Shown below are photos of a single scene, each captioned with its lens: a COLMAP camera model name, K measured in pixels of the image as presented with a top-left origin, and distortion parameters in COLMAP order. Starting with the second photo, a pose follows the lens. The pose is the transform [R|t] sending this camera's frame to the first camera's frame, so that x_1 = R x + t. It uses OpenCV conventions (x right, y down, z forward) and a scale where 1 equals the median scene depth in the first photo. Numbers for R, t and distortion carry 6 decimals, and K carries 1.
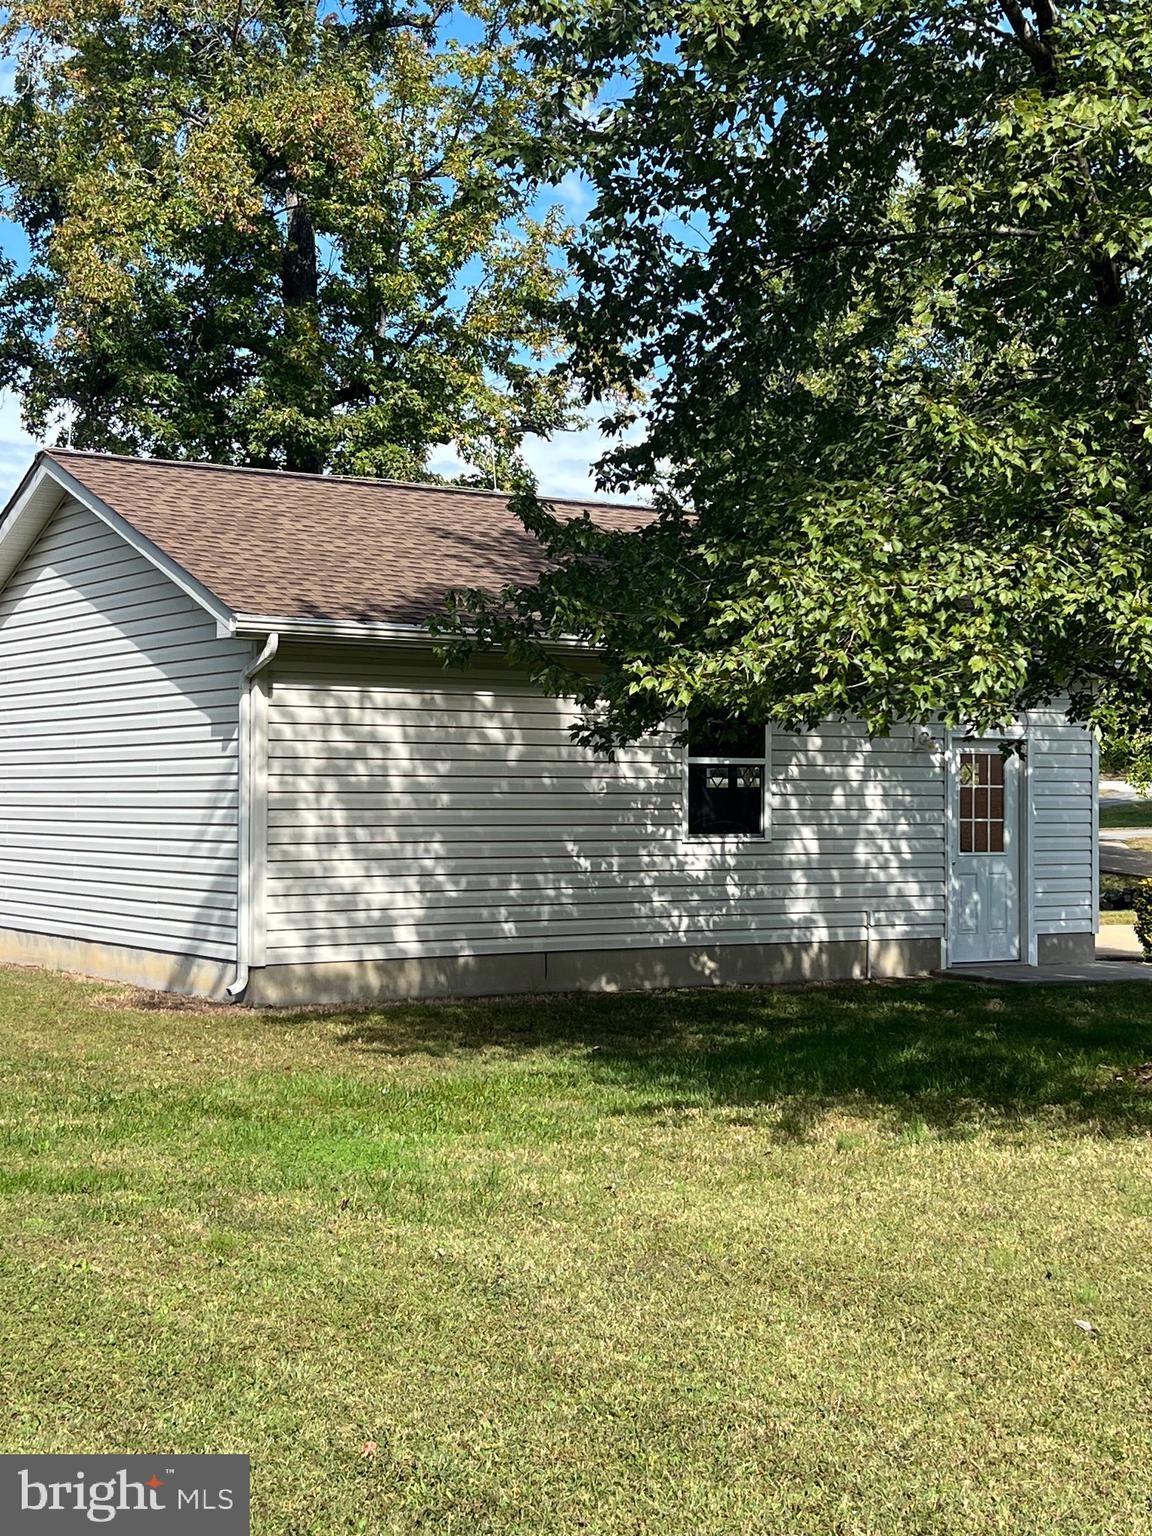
lens RADIAL K [[2210.6, 0, 576.0], [0, 2210.6, 768.0], [0, 0, 1]] dist [0.135245, -0.039839]
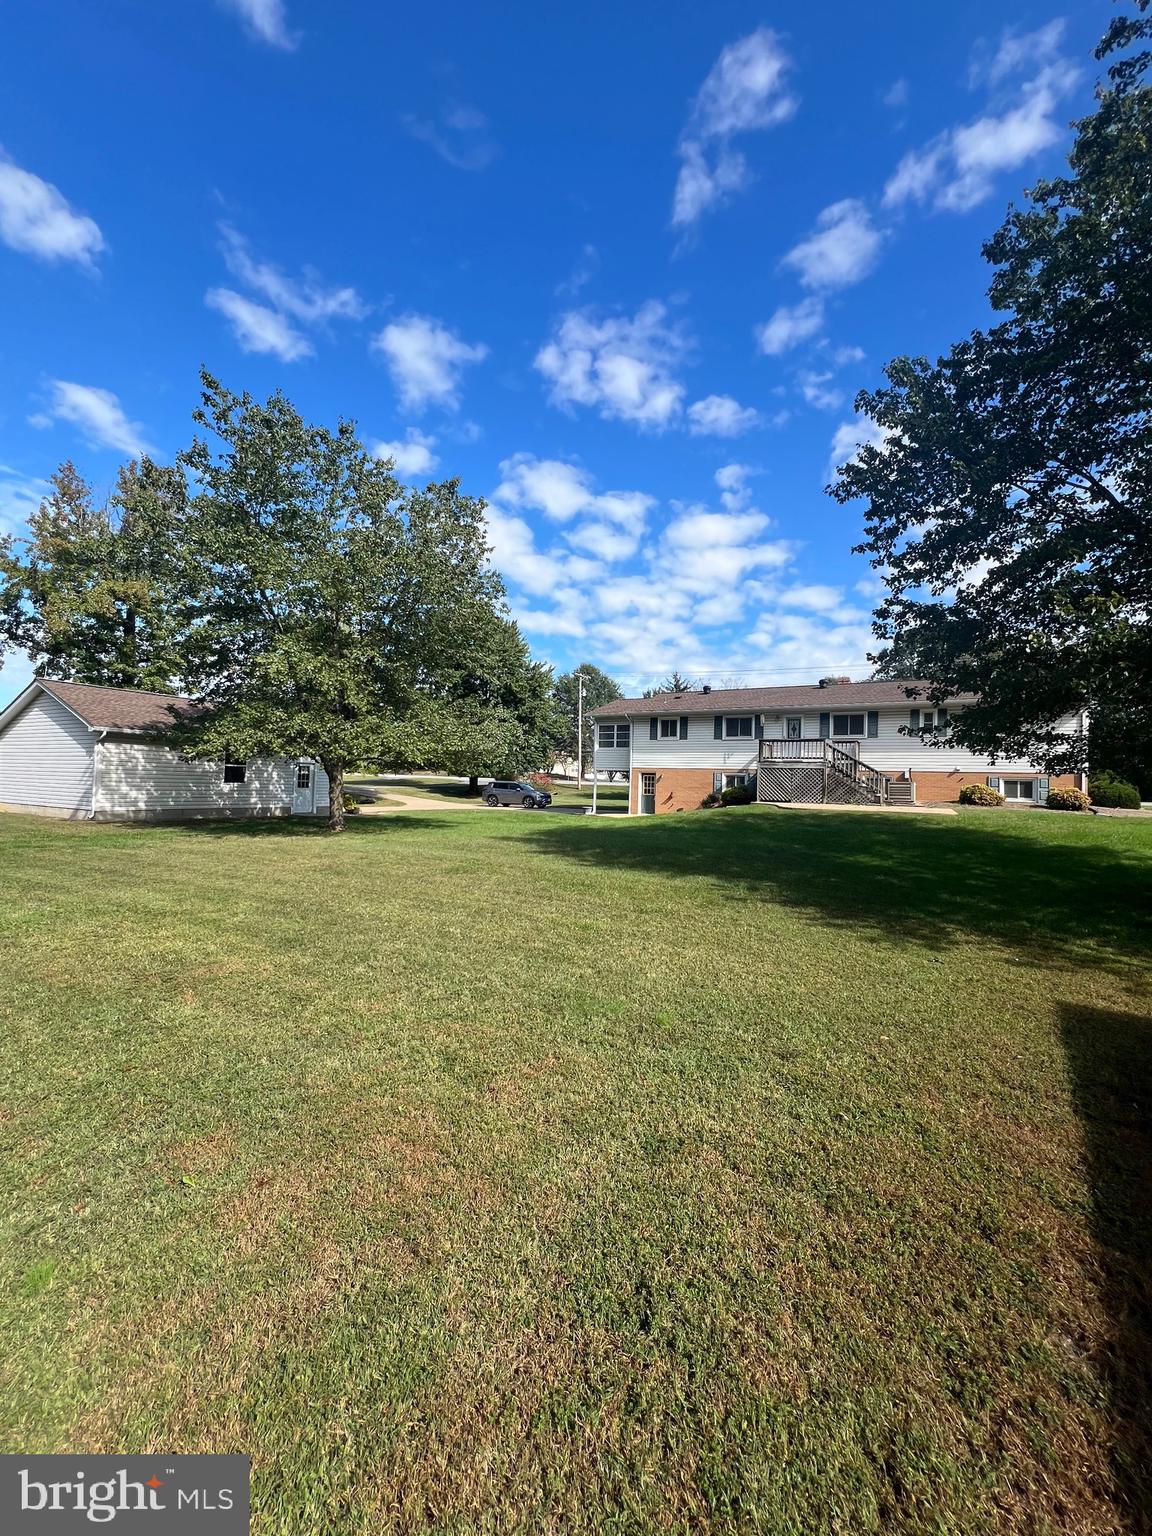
lens RADIAL K [[617.0, 0, 571.3], [0, 617.0, 766.2], [0, 0, 1]] dist [-0.000924, 0.000607]
pose [[0.883374, 0.032651, 0.467530, 0.085692], [-0.027964, 0.999465, -0.016964, 0.000284], [-0.467834, 0.001911, 0.883814, -0.377841]]
